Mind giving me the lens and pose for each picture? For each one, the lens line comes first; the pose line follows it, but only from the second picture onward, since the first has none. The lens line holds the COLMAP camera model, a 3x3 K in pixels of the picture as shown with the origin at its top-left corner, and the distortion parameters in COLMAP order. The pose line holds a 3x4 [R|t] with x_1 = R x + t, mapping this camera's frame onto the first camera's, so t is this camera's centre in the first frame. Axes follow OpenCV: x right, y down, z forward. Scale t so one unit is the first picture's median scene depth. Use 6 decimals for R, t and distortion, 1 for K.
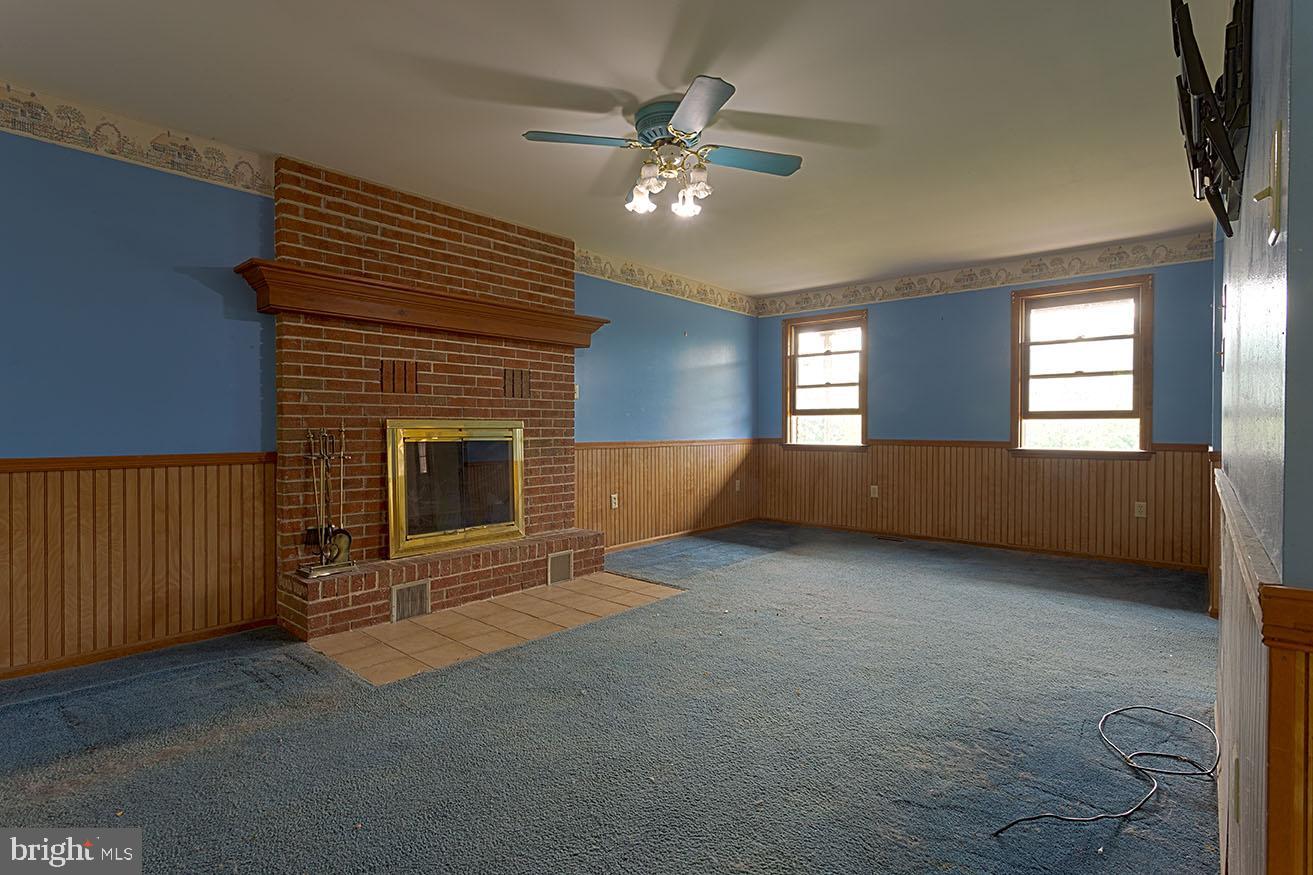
lens RADIAL K [[621.8, 0, 650.2], [0, 621.8, 434.3], [0, 0, 1]] dist [0.004052, -0.000443]
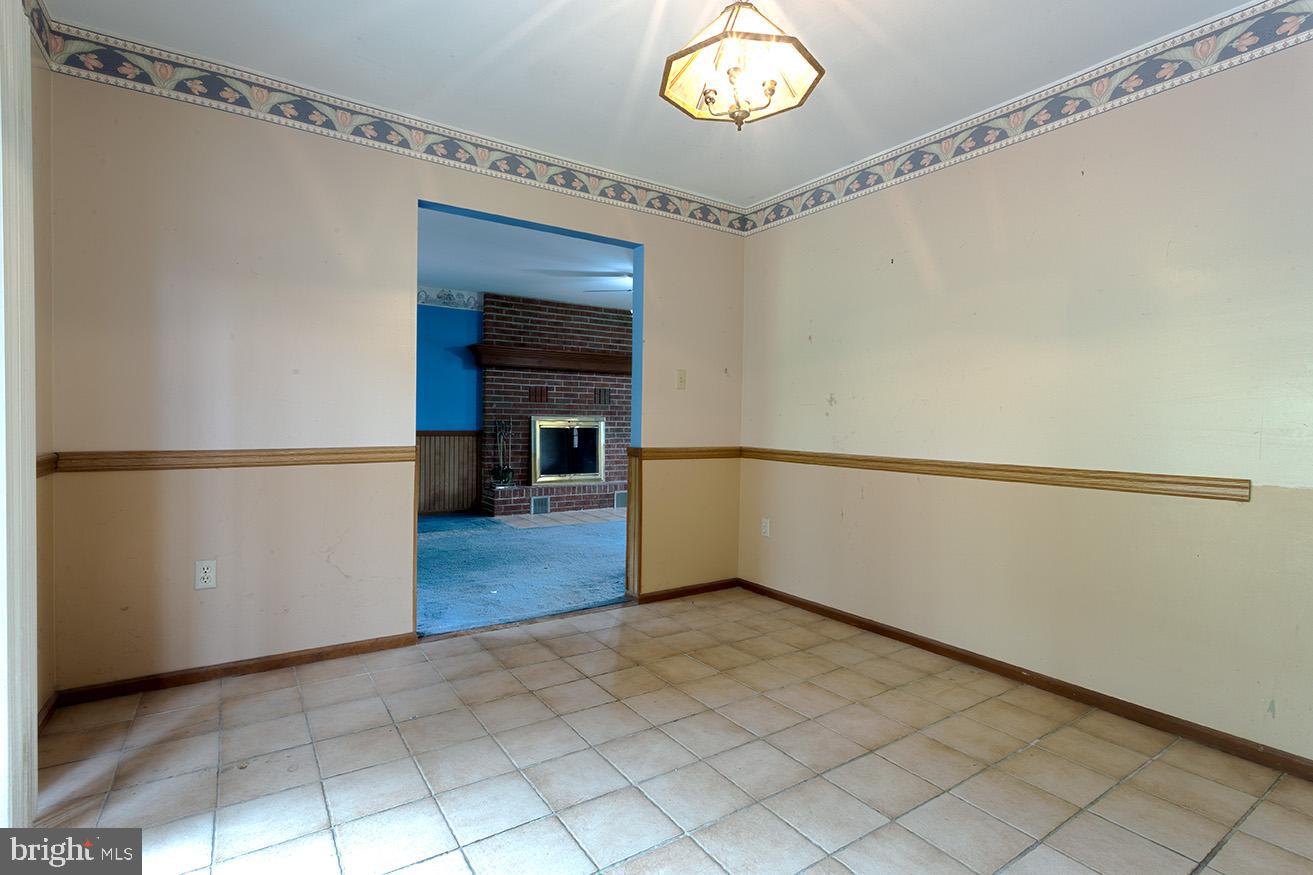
lens RADIAL K [[621.8, 0, 646.0], [0, 621.8, 434.6], [0, 0, 1]] dist [0.004052, -0.000443]
pose [[0.962905, 0.020371, -0.269069, 0.442713], [-0.017773, 0.999769, 0.012089, 0.004831], [0.269253, -0.006858, 0.963045, -0.778080]]
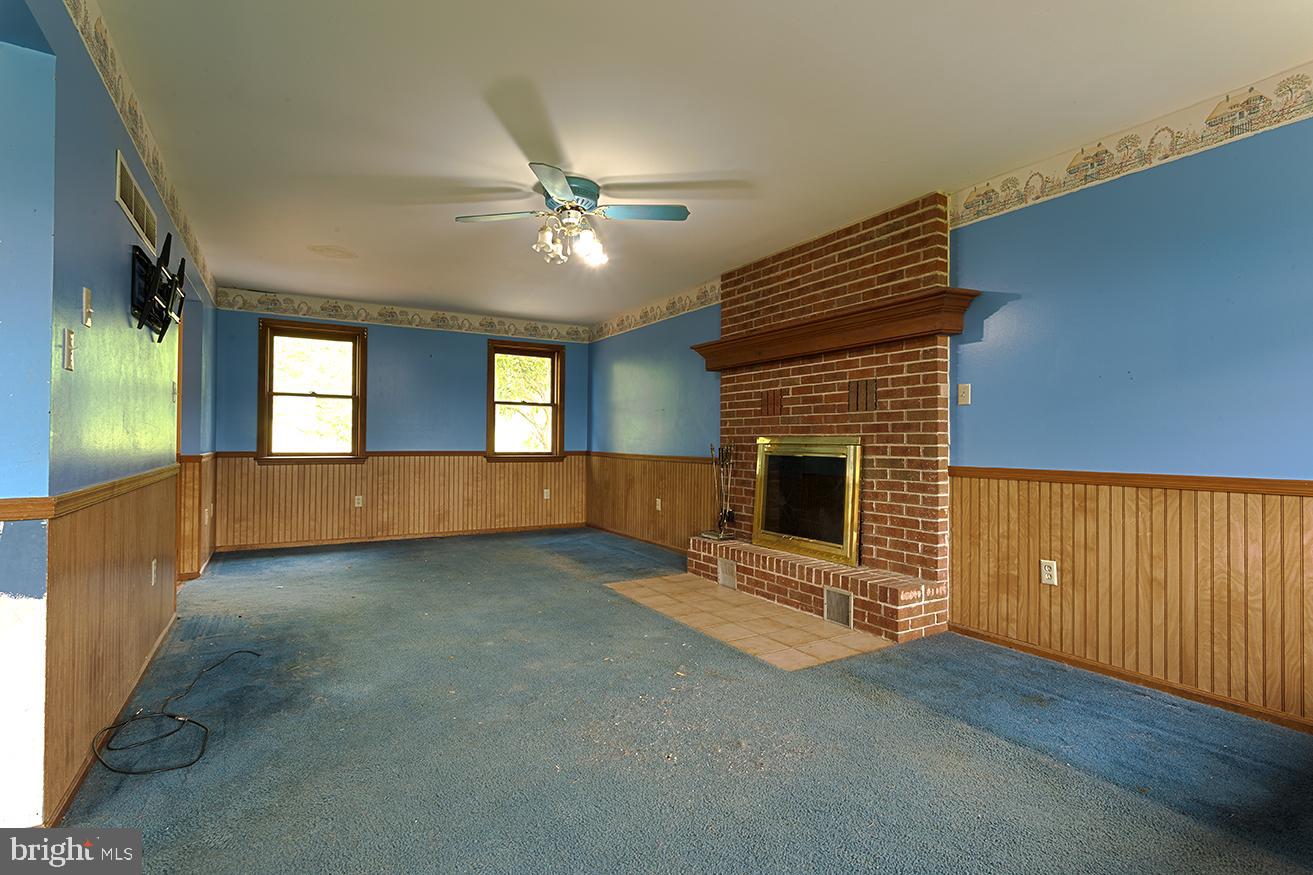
lens RADIAL K [[621.8, 0, 653.8], [0, 621.8, 435.4], [0, 0, 1]] dist [0.004052, -0.000443]
pose [[-0.297593, -0.014674, -0.954580, 0.840214], [-0.021382, 0.999733, -0.008703, -0.010709], [0.954453, 0.017821, -0.297827, 1.121568]]
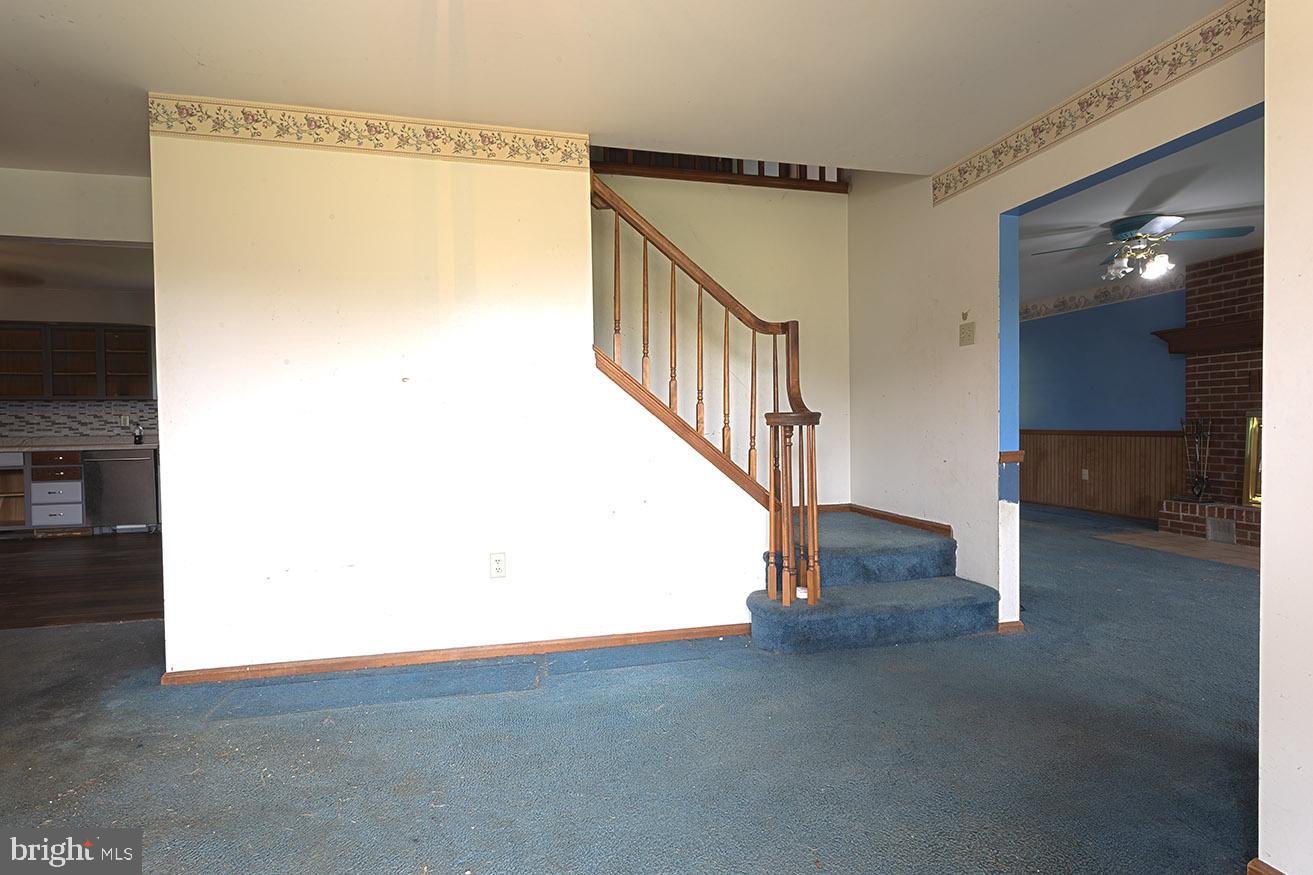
lens RADIAL K [[621.8, 0, 661.8], [0, 621.8, 434.6], [0, 0, 1]] dist [0.004052, -0.000443]
pose [[-0.575257, 0.018382, -0.817766, 1.485749], [-0.000005, 0.999747, 0.022476, -0.001356], [0.817973, 0.012934, -0.575112, 0.683651]]
